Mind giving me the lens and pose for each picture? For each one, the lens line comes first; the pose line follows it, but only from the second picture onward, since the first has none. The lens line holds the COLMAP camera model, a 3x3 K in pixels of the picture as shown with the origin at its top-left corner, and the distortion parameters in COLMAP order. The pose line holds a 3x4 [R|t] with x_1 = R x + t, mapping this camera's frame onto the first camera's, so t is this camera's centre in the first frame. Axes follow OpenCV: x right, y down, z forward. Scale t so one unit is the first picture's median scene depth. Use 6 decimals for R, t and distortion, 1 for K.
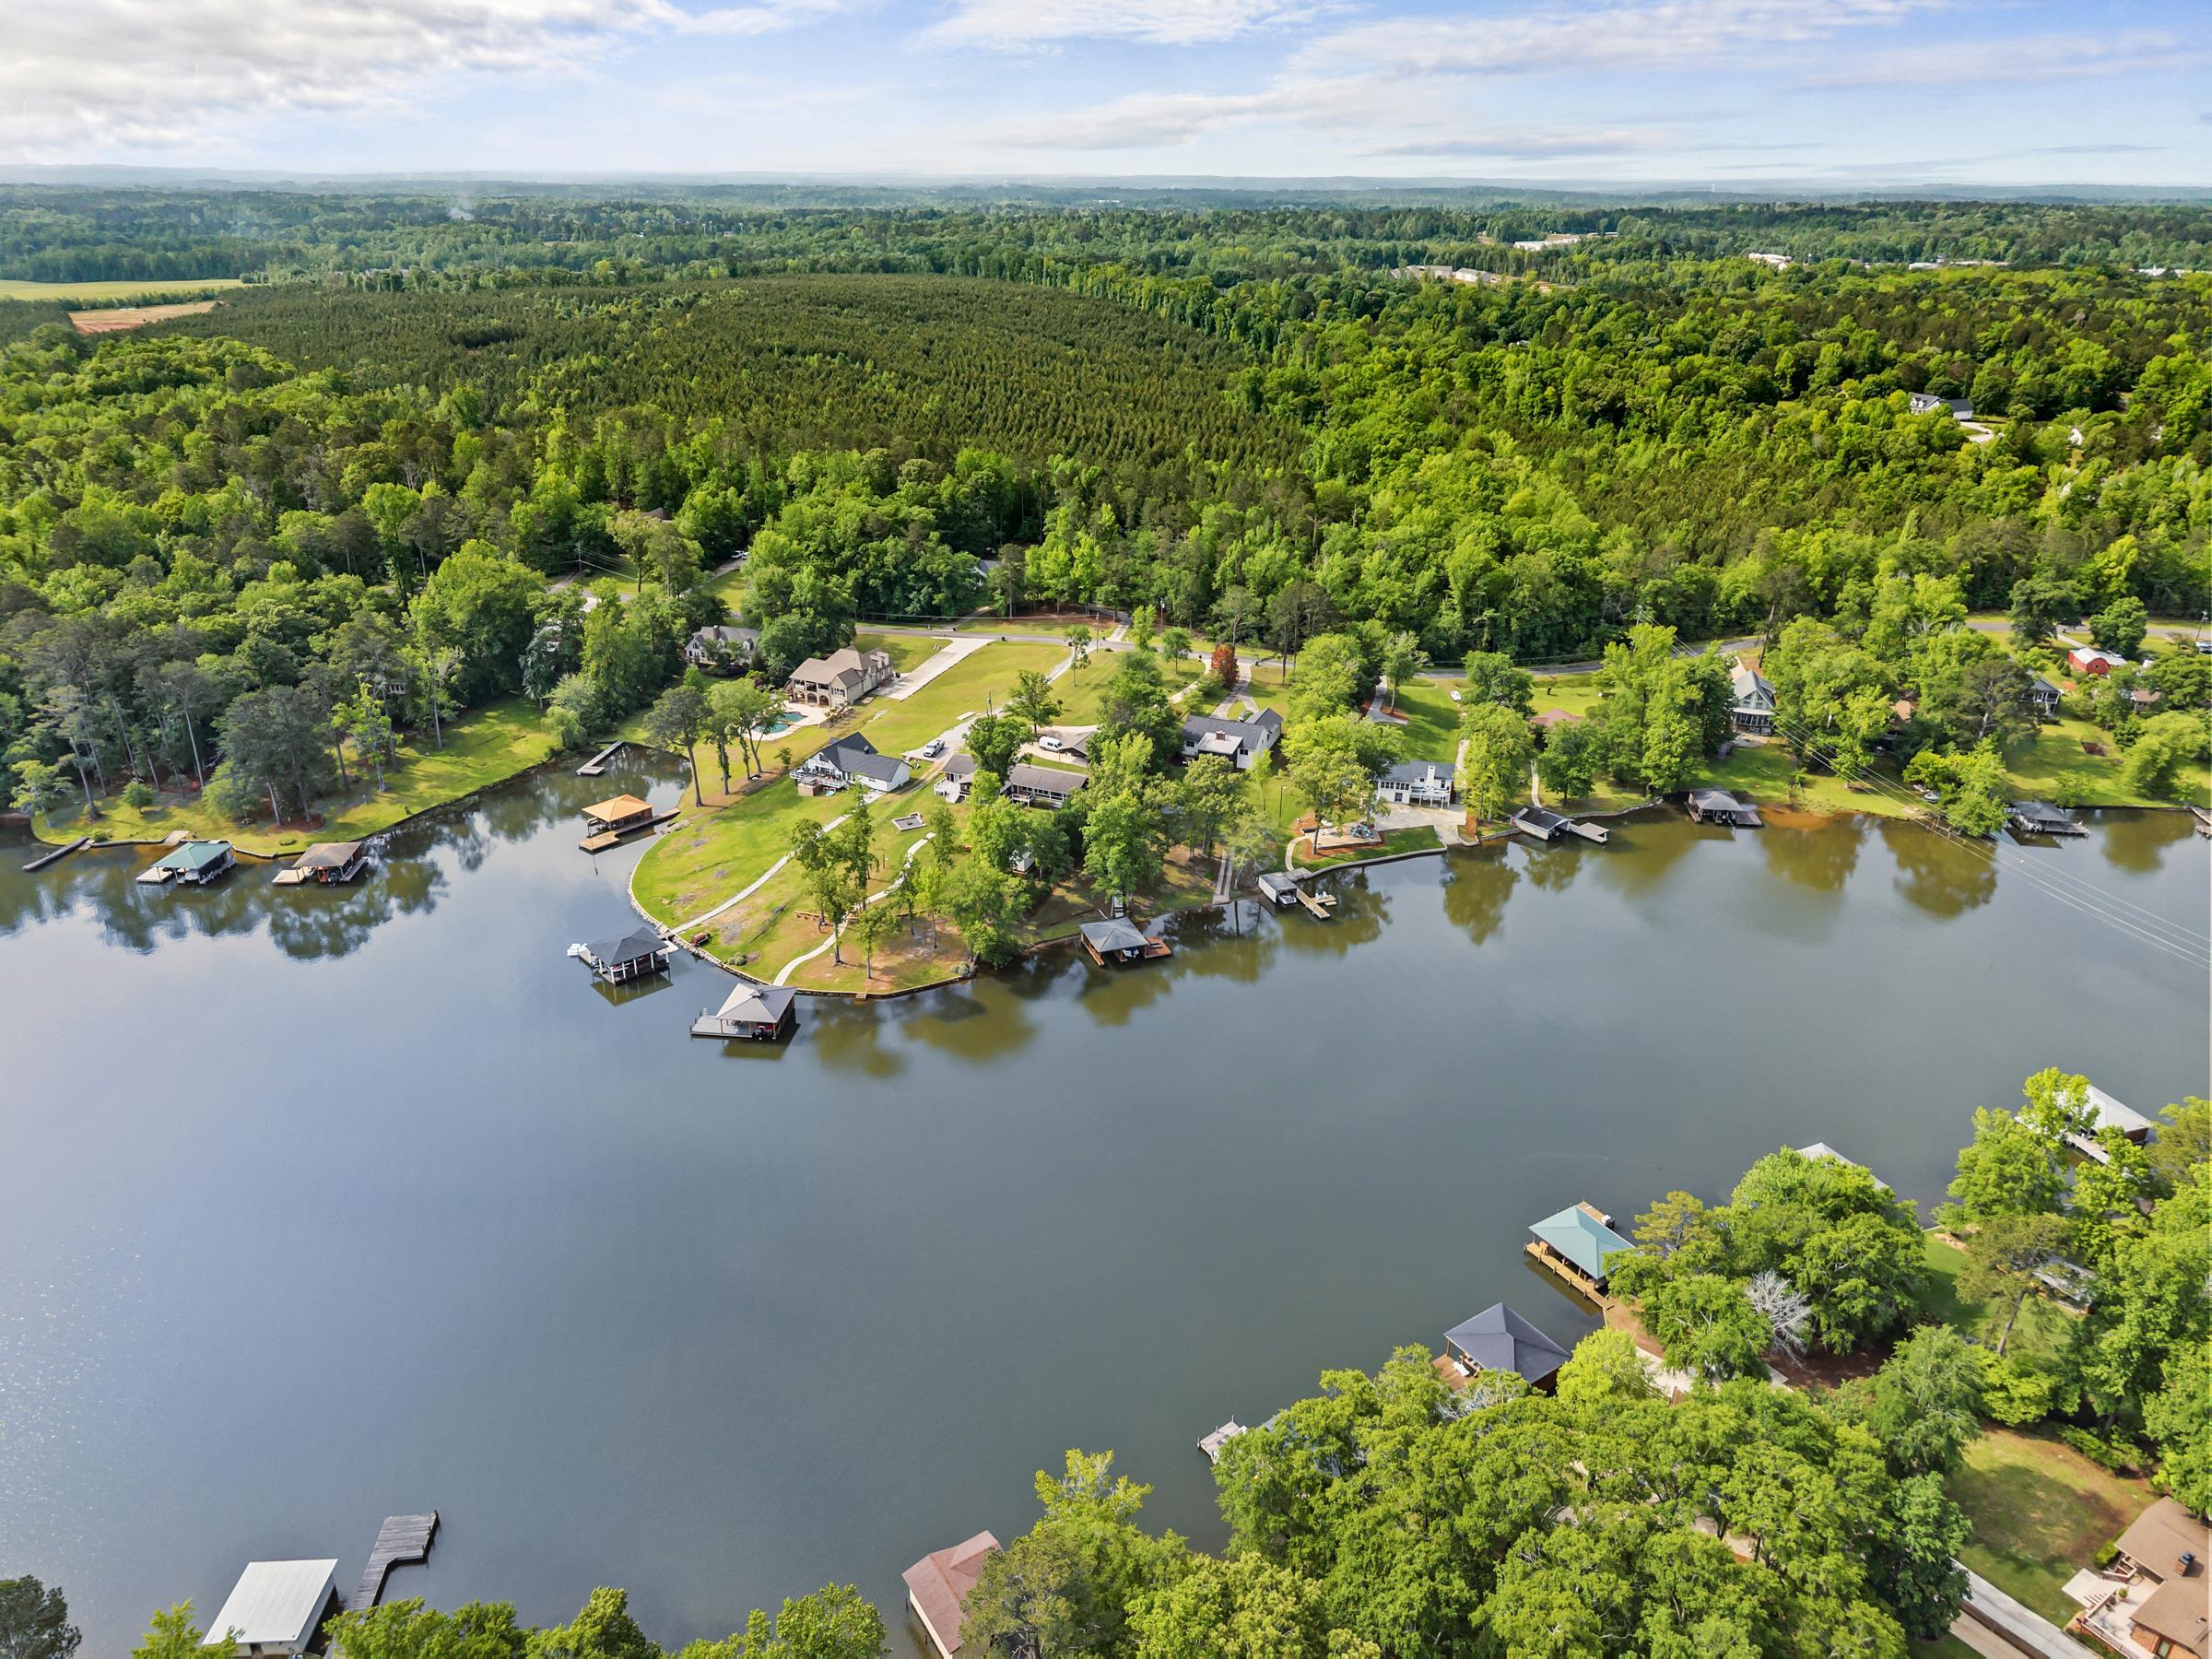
lens RADIAL K [[1539.4, 0, 1102.4], [0, 1539.4, 827.2], [0, 0, 1]] dist [0.008030, -0.002958]
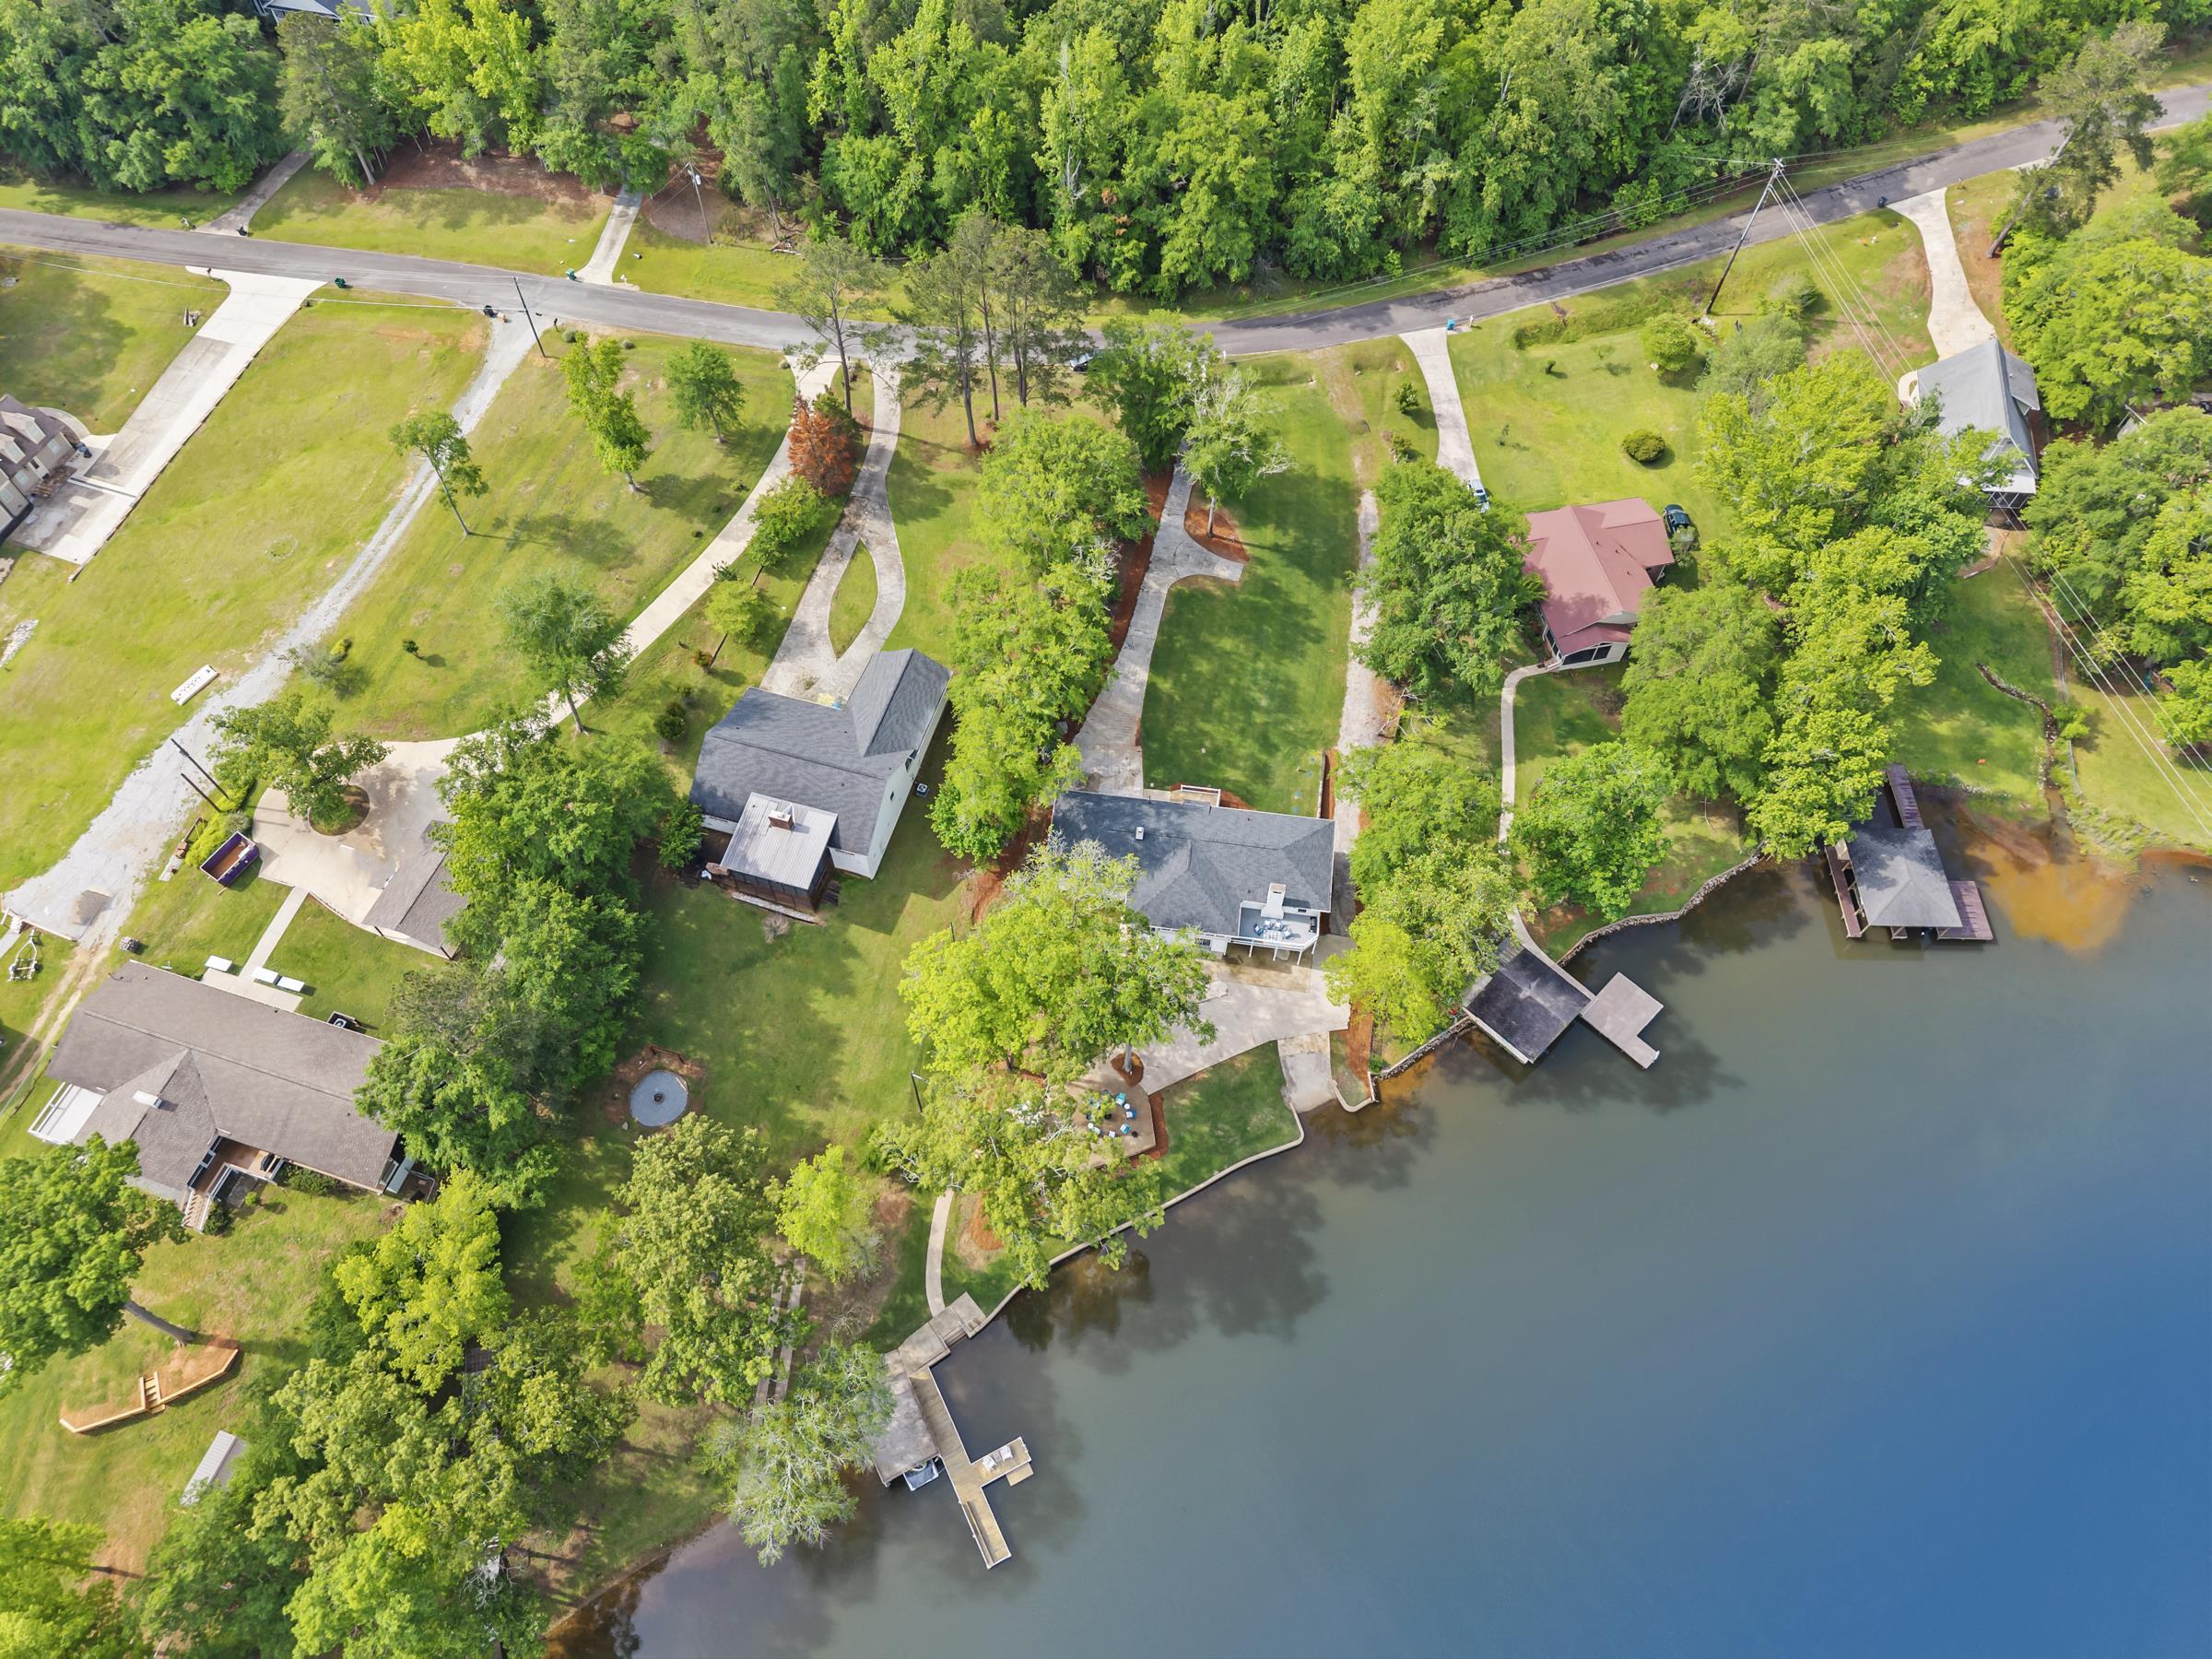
lens RADIAL K [[1539.4, 0, 1109.1], [0, 1539.4, 845.2], [0, 0, 1]] dist [0.008030, -0.002958]
pose [[0.995175, -0.080909, 0.055507, 0.128776], [0.033751, 0.813471, 0.580625, -0.267164], [-0.092131, -0.575950, 0.812277, 0.592891]]
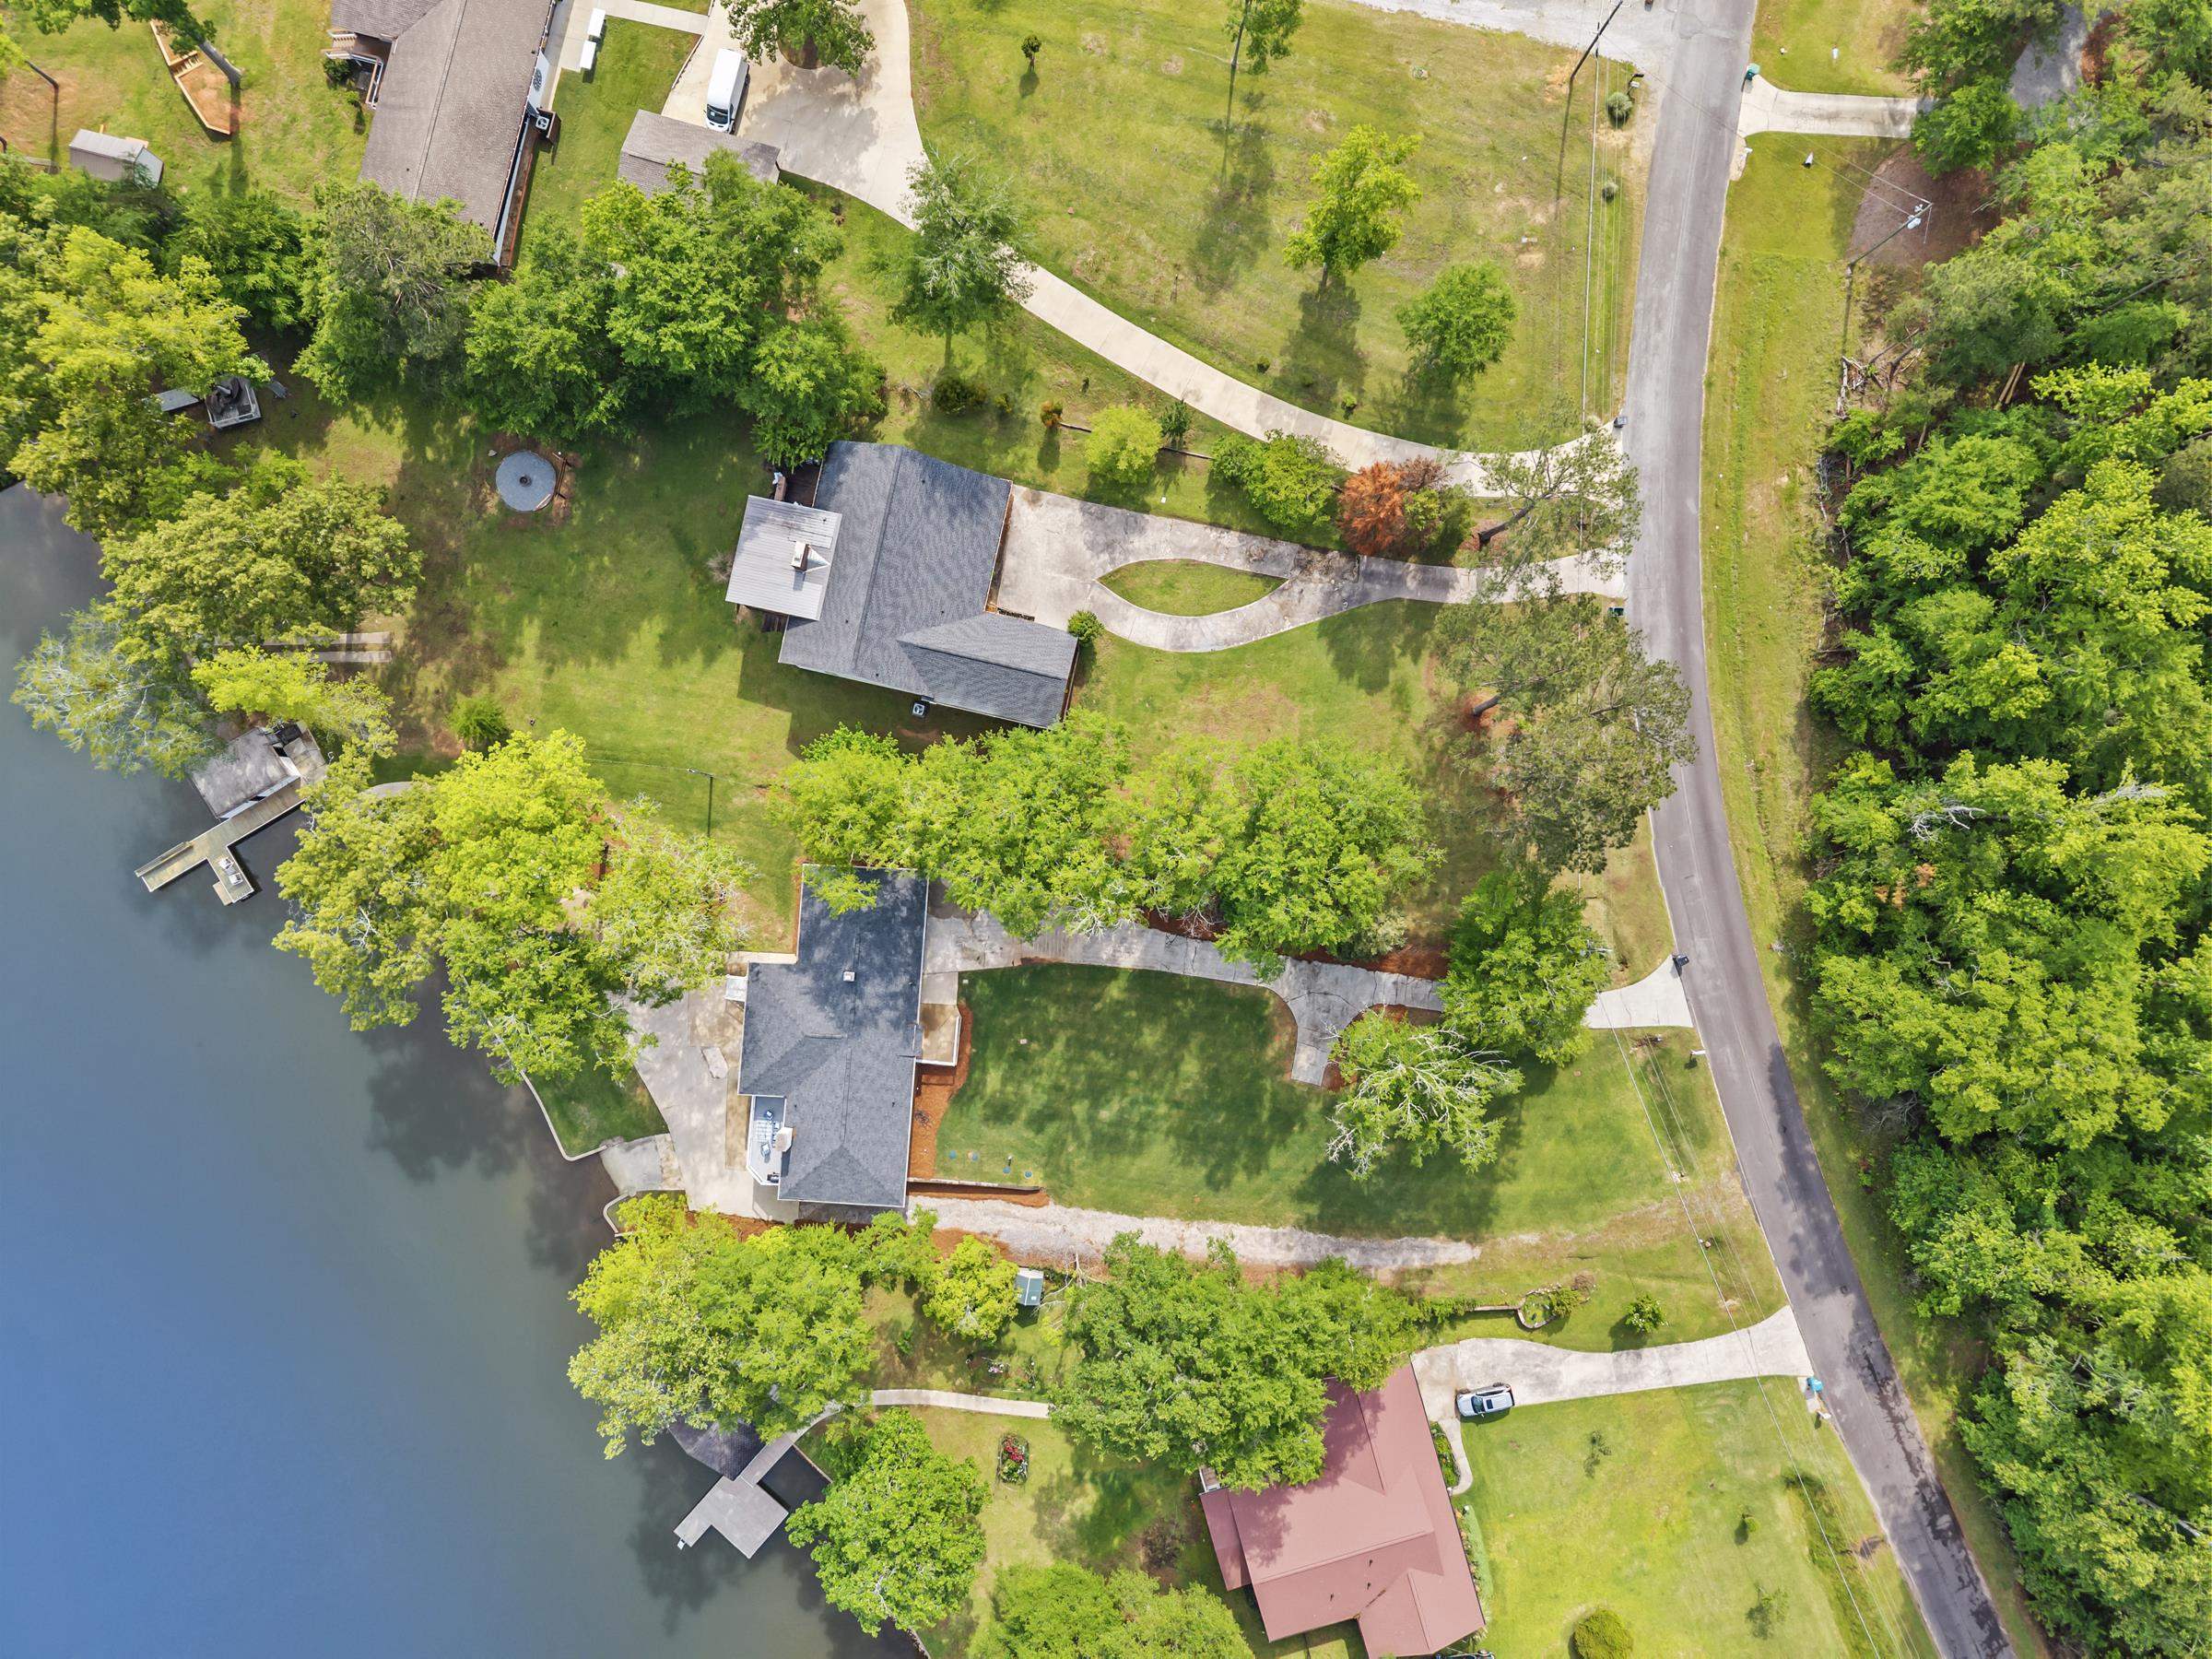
lens RADIAL K [[1539.4, 0, 1111.7], [0, 1539.4, 833.4], [0, 0, 1]] dist [0.008030, -0.002958]
pose [[0.162985, 0.986530, -0.013974, 0.141993], [-0.389998, 0.077428, 0.917555, -0.371584], [0.906277, -0.144098, 0.397364, 0.836258]]
